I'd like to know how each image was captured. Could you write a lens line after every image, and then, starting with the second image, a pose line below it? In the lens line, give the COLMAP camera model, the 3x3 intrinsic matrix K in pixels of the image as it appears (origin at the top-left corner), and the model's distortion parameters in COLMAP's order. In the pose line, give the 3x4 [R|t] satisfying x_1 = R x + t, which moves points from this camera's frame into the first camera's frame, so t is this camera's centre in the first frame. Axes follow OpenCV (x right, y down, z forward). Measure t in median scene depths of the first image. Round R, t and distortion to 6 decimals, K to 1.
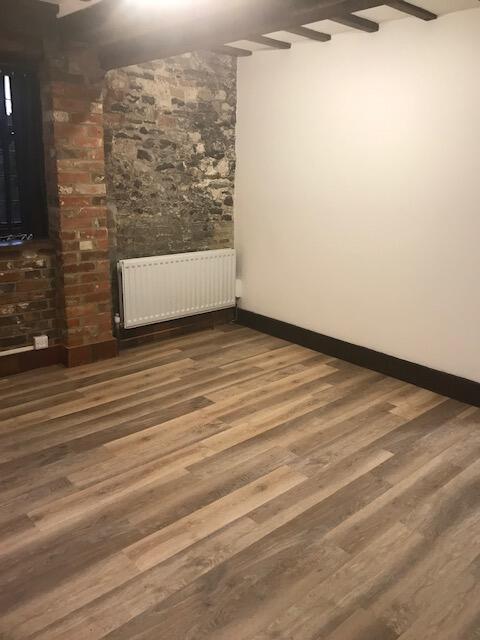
lens RADIAL K [[521.8, 0, 242.1], [0, 521.8, 305.6], [0, 0, 1]] dist [0.014166, -0.008038]
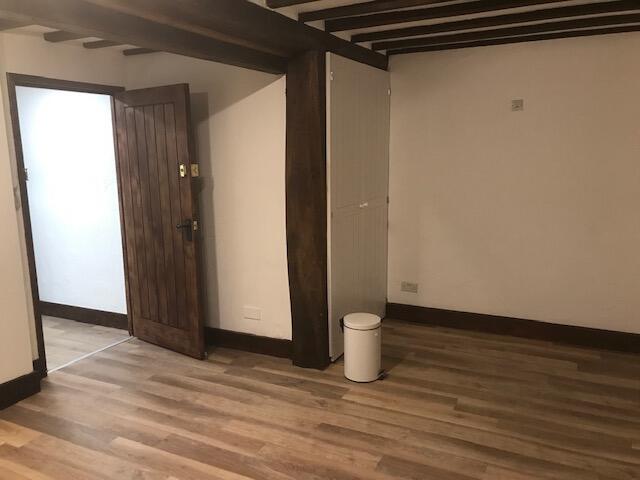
lens RADIAL K [[521.8, 0, 320.0], [0, 521.8, 240.0], [0, 0, 1]] dist [0.014166, -0.008038]
pose [[-0.363201, -0.181618, 0.913838, -0.652591], [0.242460, 0.928601, 0.280917, -0.247656], [-0.899610, 0.323598, -0.293234, 0.700004]]
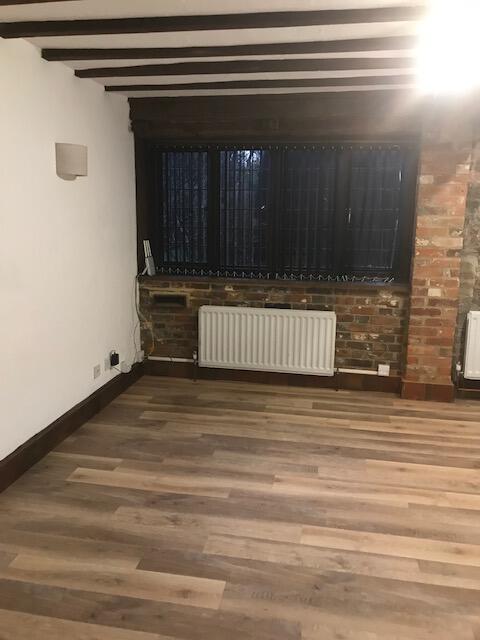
lens RADIAL K [[521.8, 0, 242.1], [0, 521.8, 305.6], [0, 0, 1]] dist [0.014166, -0.008038]
pose [[0.603006, 0.125046, -0.787875, 0.381135], [-0.199349, 0.979924, 0.002953, -0.013315], [0.772428, 0.155281, 0.615827, 0.023007]]
